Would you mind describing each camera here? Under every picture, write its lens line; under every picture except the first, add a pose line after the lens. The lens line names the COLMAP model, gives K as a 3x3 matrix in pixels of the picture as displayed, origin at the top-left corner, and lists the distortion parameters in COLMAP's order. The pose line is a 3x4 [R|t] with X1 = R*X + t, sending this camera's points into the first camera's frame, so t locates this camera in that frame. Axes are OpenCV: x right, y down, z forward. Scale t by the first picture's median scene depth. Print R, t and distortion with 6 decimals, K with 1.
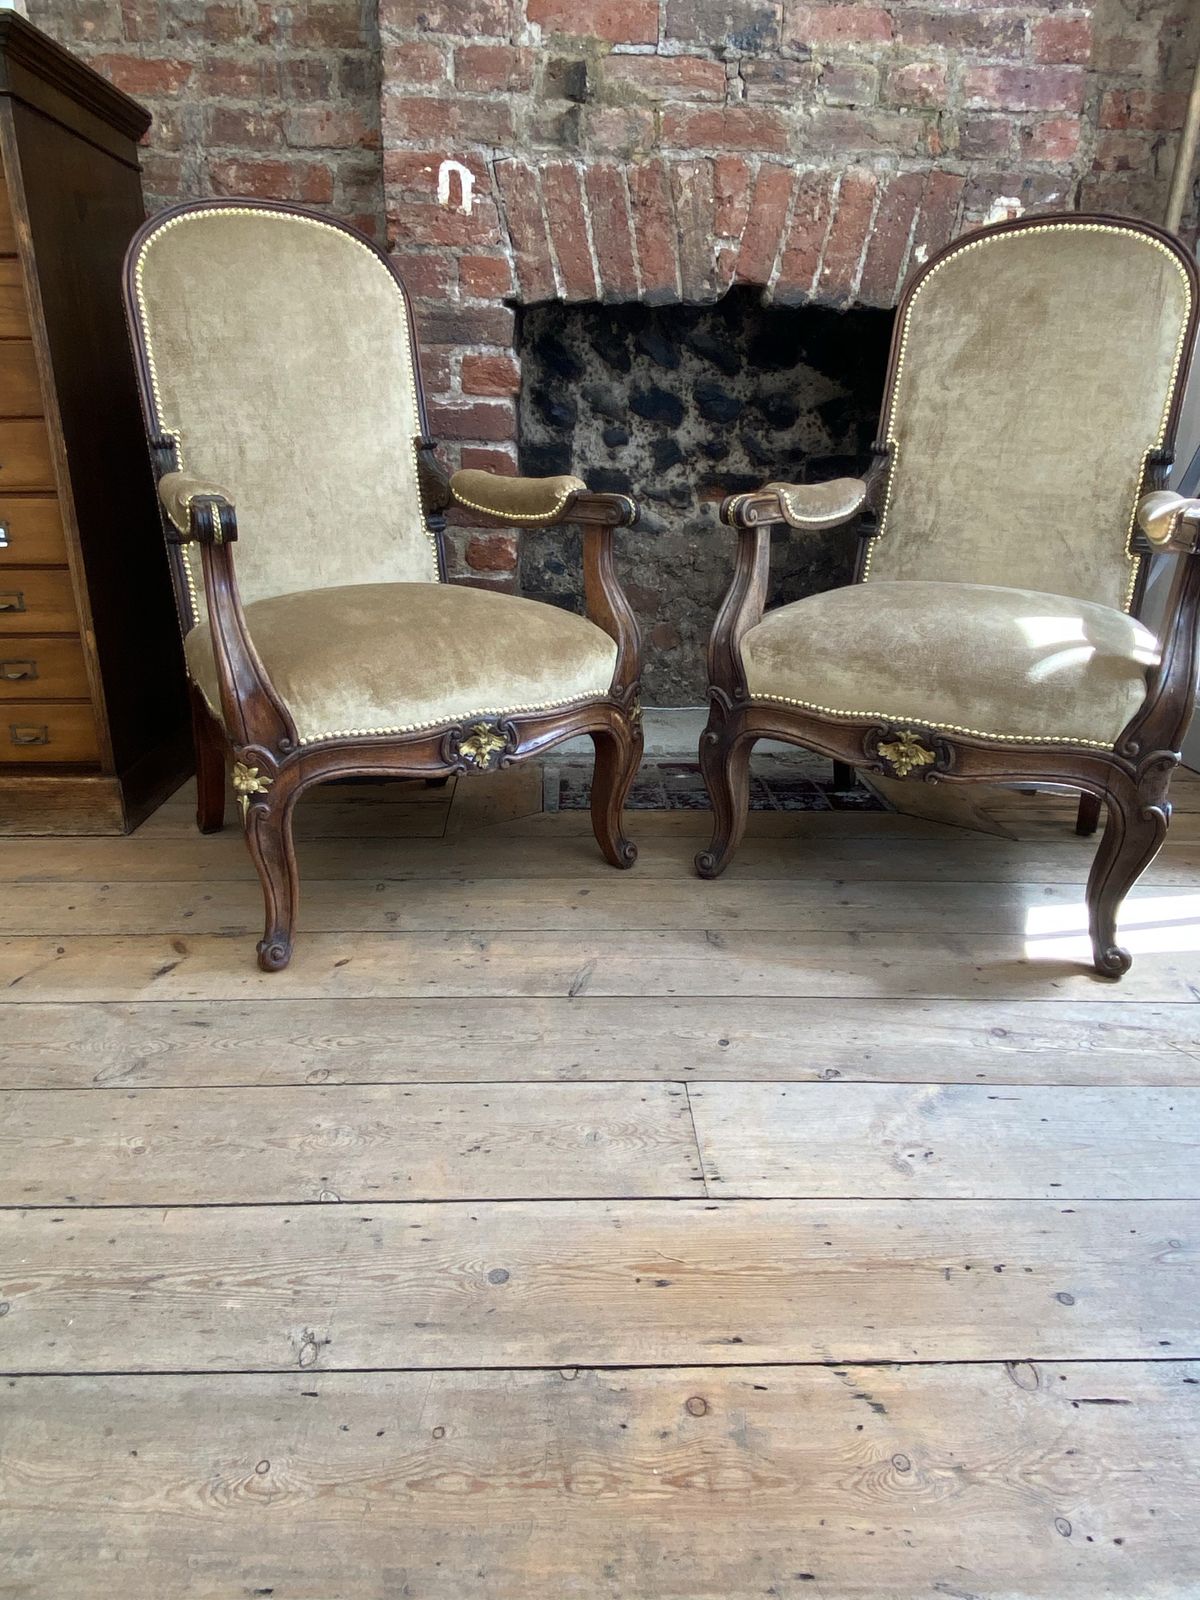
lens RADIAL K [[1014.0, 0, 595.2], [0, 1014.0, 799.2], [0, 0, 1]] dist [0.037590, -0.042469]
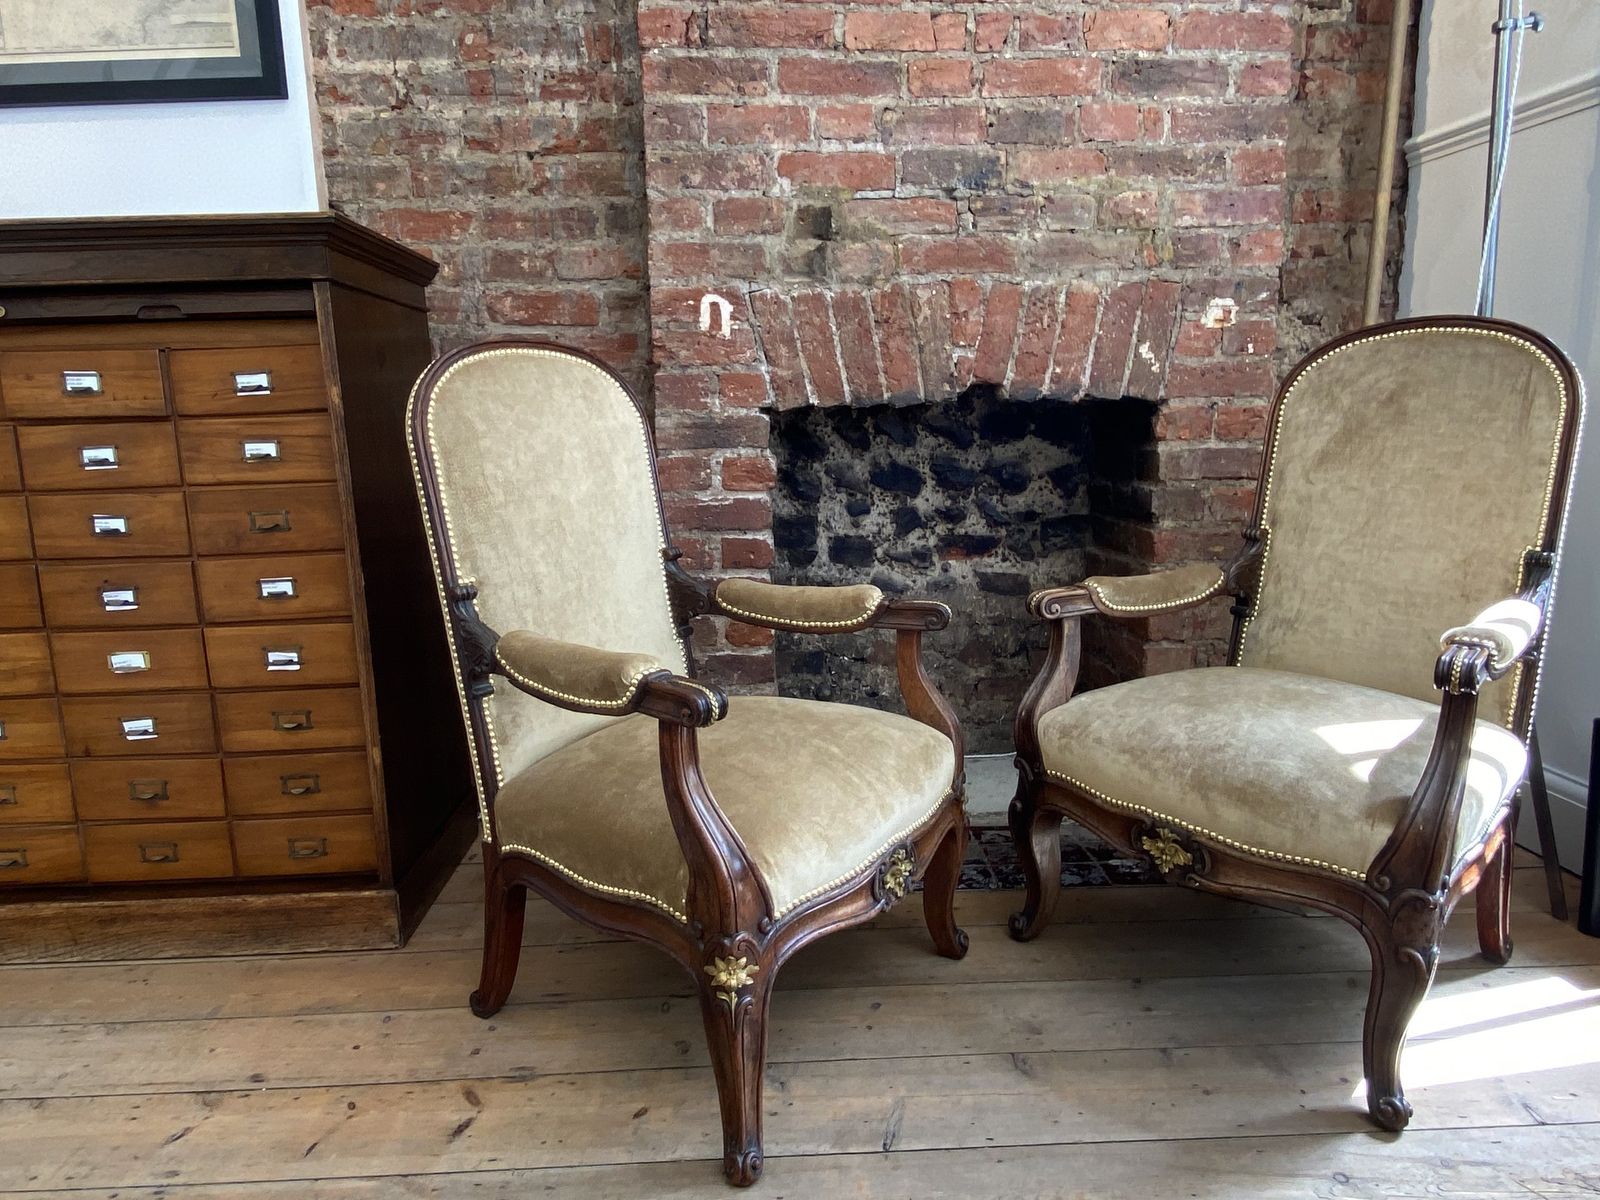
lens RADIAL K [[1006.6, 0, 790.5], [0, 1006.6, 608.6], [0, 0, 1]] dist [0.074812, -0.089730]
pose [[0.999220, -0.038927, -0.006670, -0.060286], [0.037335, 0.986102, -0.161891, -0.107612], [0.012879, 0.161516, 0.986786, -0.022095]]
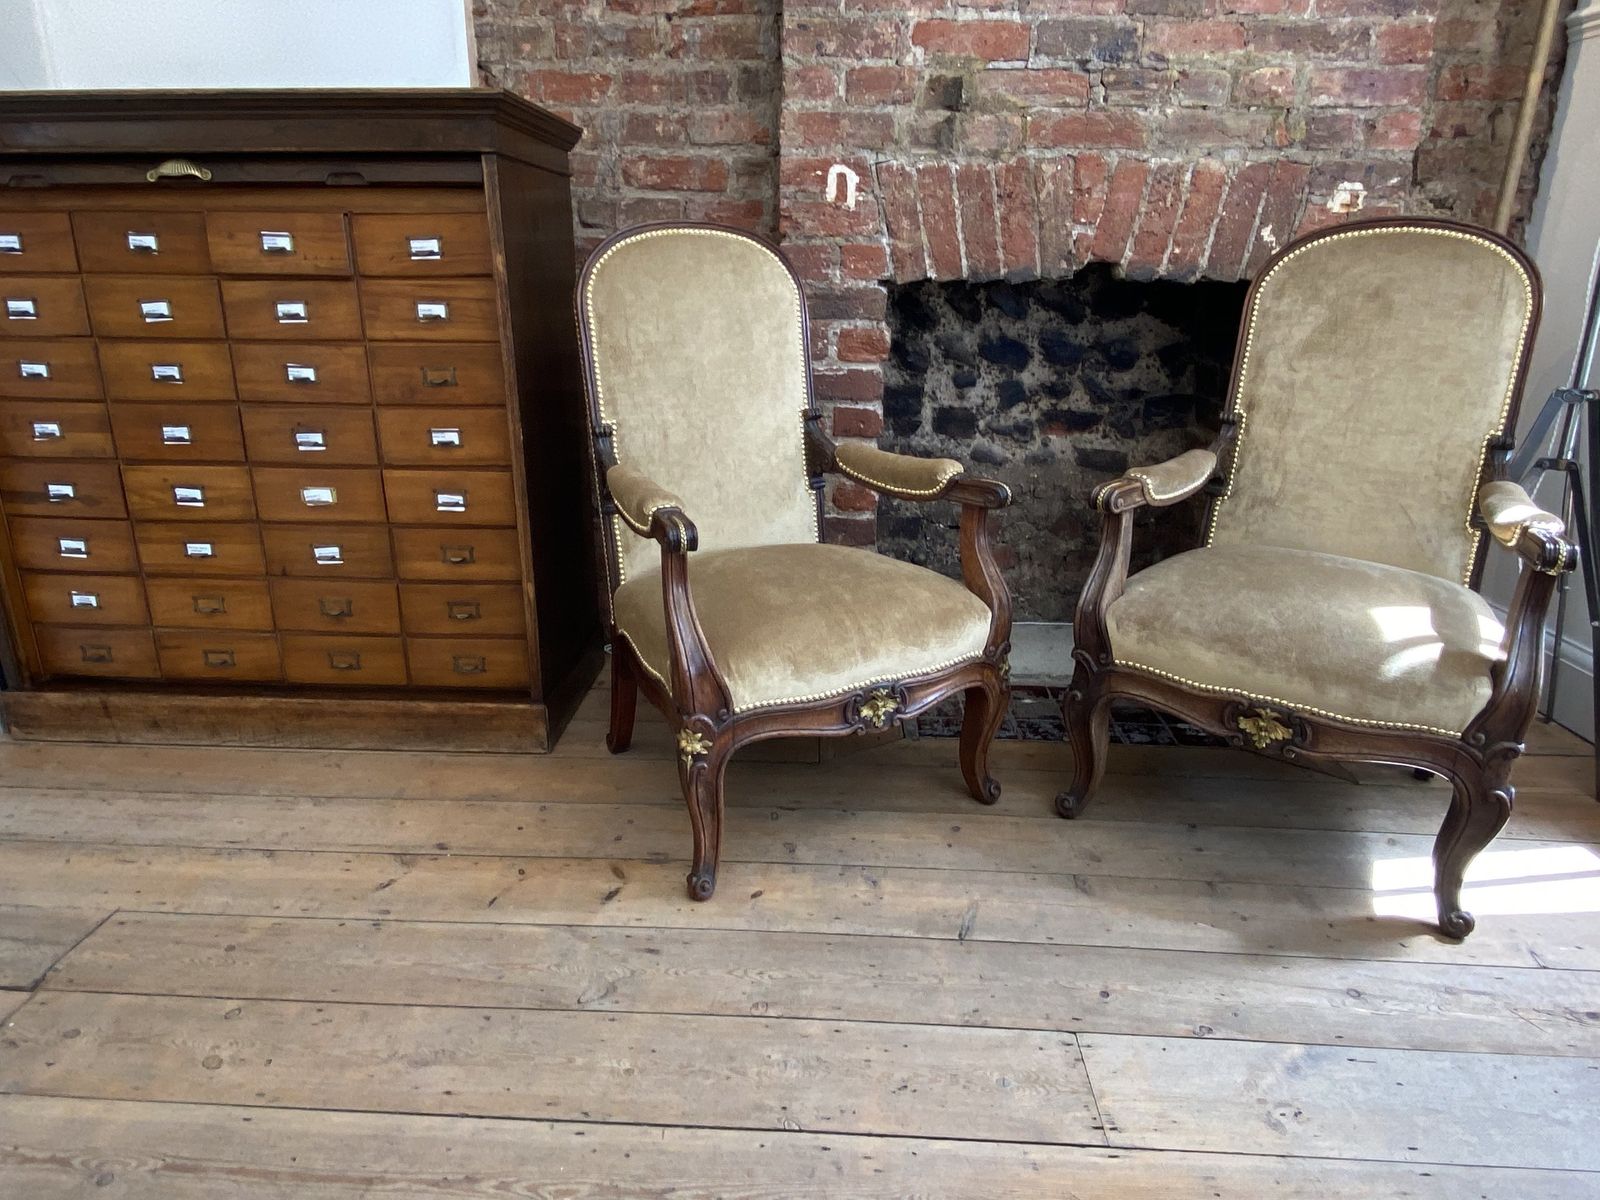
lens RADIAL K [[1006.6, 0, 790.5], [0, 1006.6, 607.9], [0, 0, 1]] dist [0.074812, -0.089730]
pose [[0.996068, 0.019729, -0.086368, -0.085678], [-0.021852, 0.999480, -0.023696, -0.101908], [0.085856, 0.025491, 0.995981, -0.117025]]
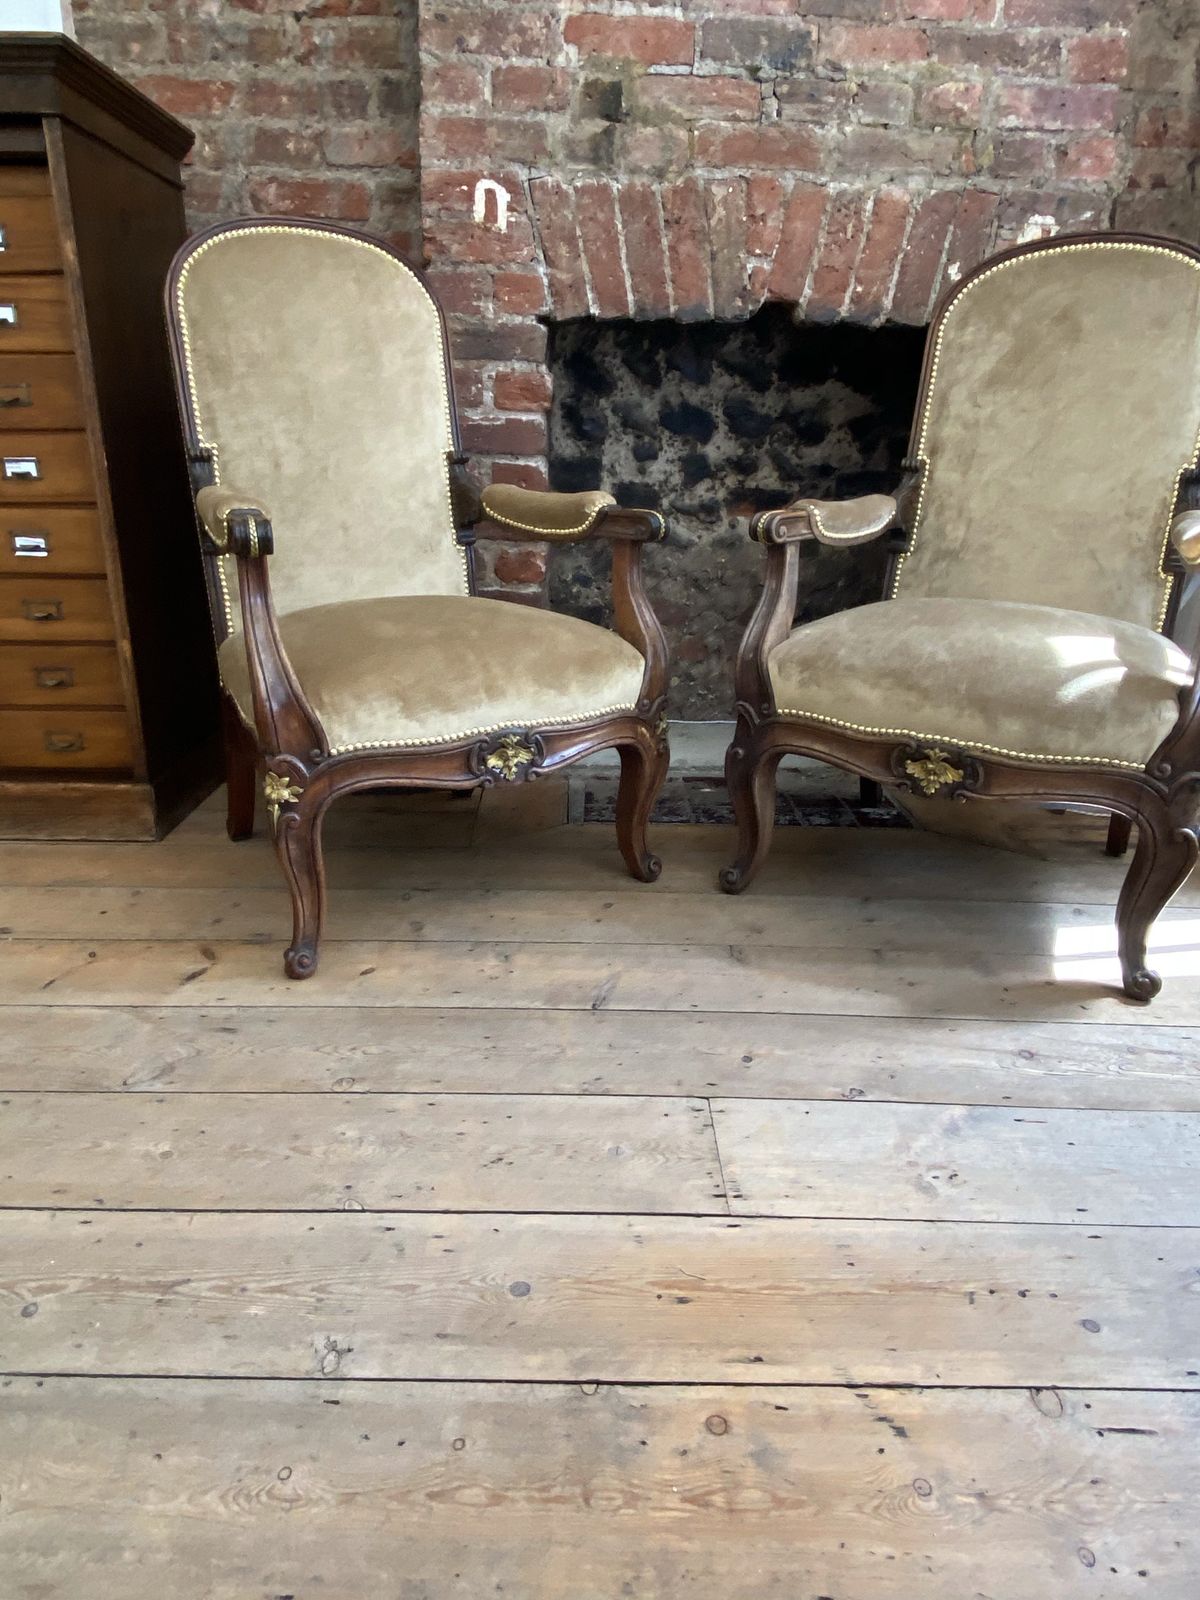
lens RADIAL K [[1014.0, 0, 594.6], [0, 1014.0, 799.1], [0, 0, 1]] dist [0.037590, -0.042469]
pose [[0.999624, 0.013948, -0.023627, -0.001974], [-0.014197, 0.999845, -0.010419, -0.002037], [0.023478, 0.010751, 0.999667, -0.002799]]
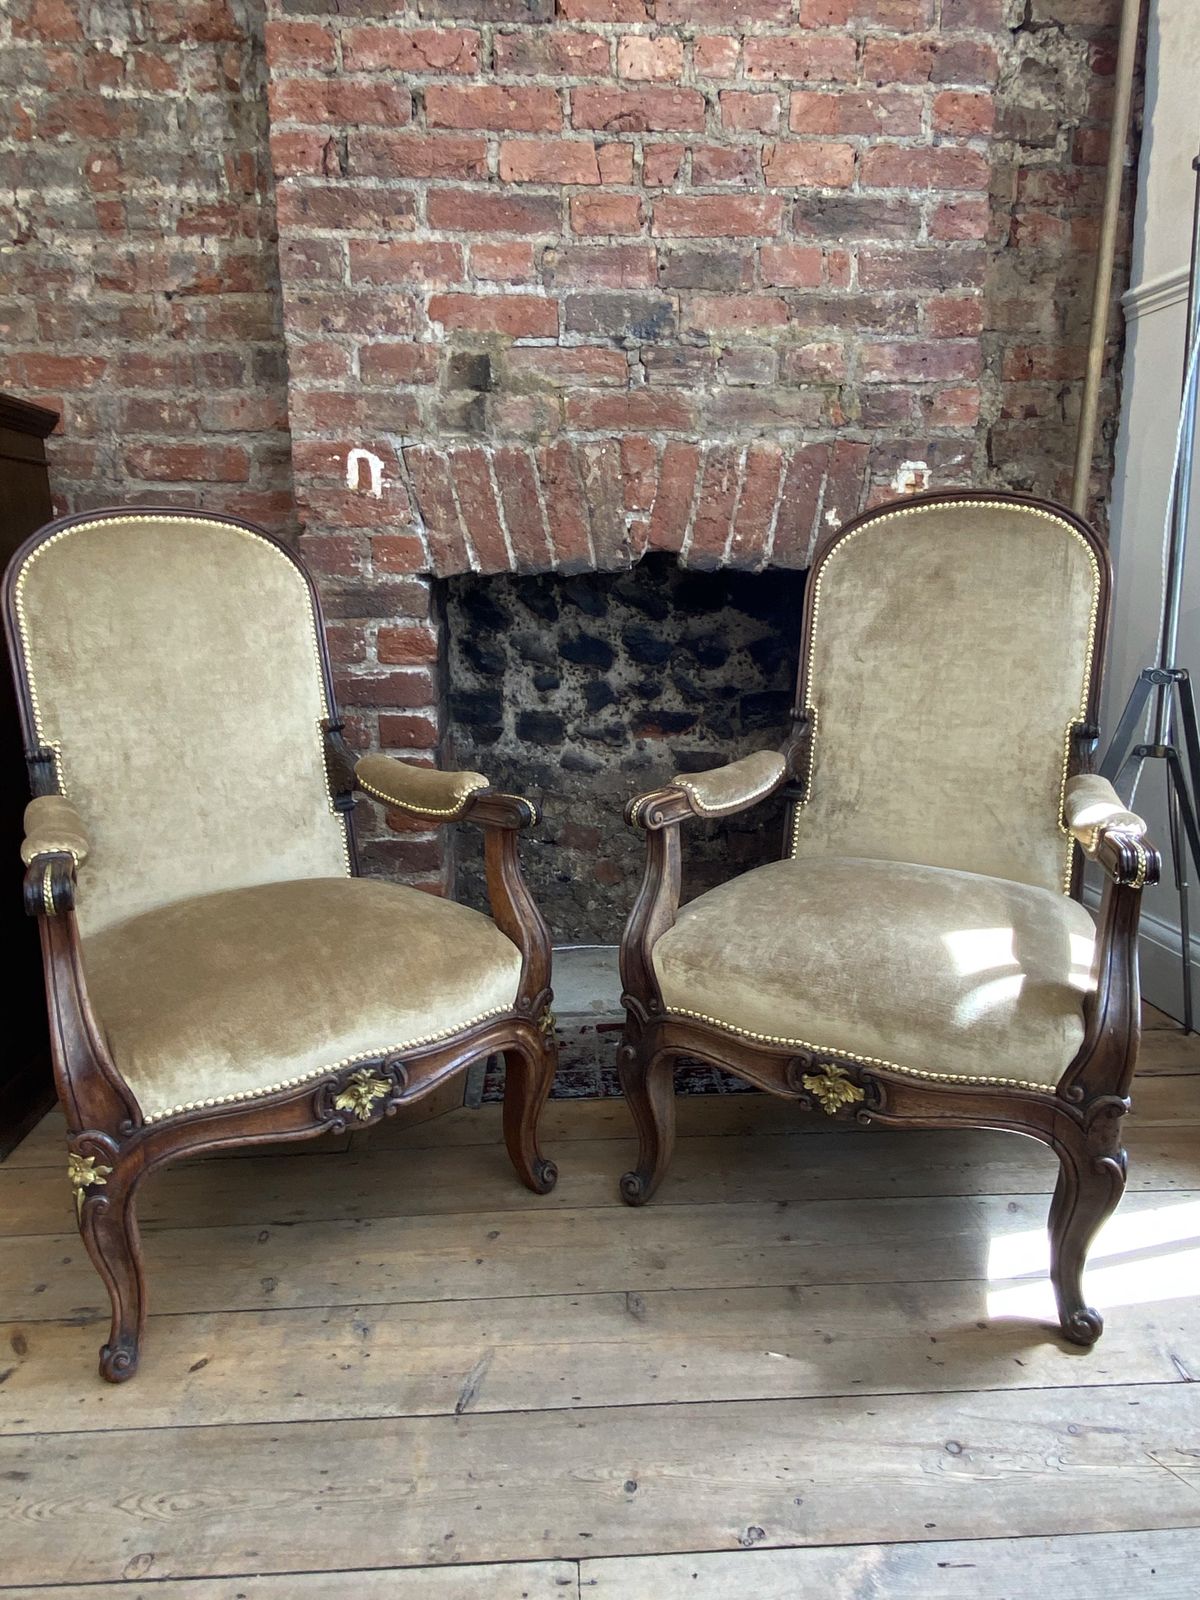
lens RADIAL K [[1006.6, 0, 595.6], [0, 1006.6, 795.7], [0, 0, 1]] dist [0.074812, -0.089730]
pose [[0.999370, -0.034413, 0.008670, 0.070450], [0.035282, 0.989747, -0.138406, -0.135578], [-0.003819, 0.138625, 0.990338, 0.050872]]
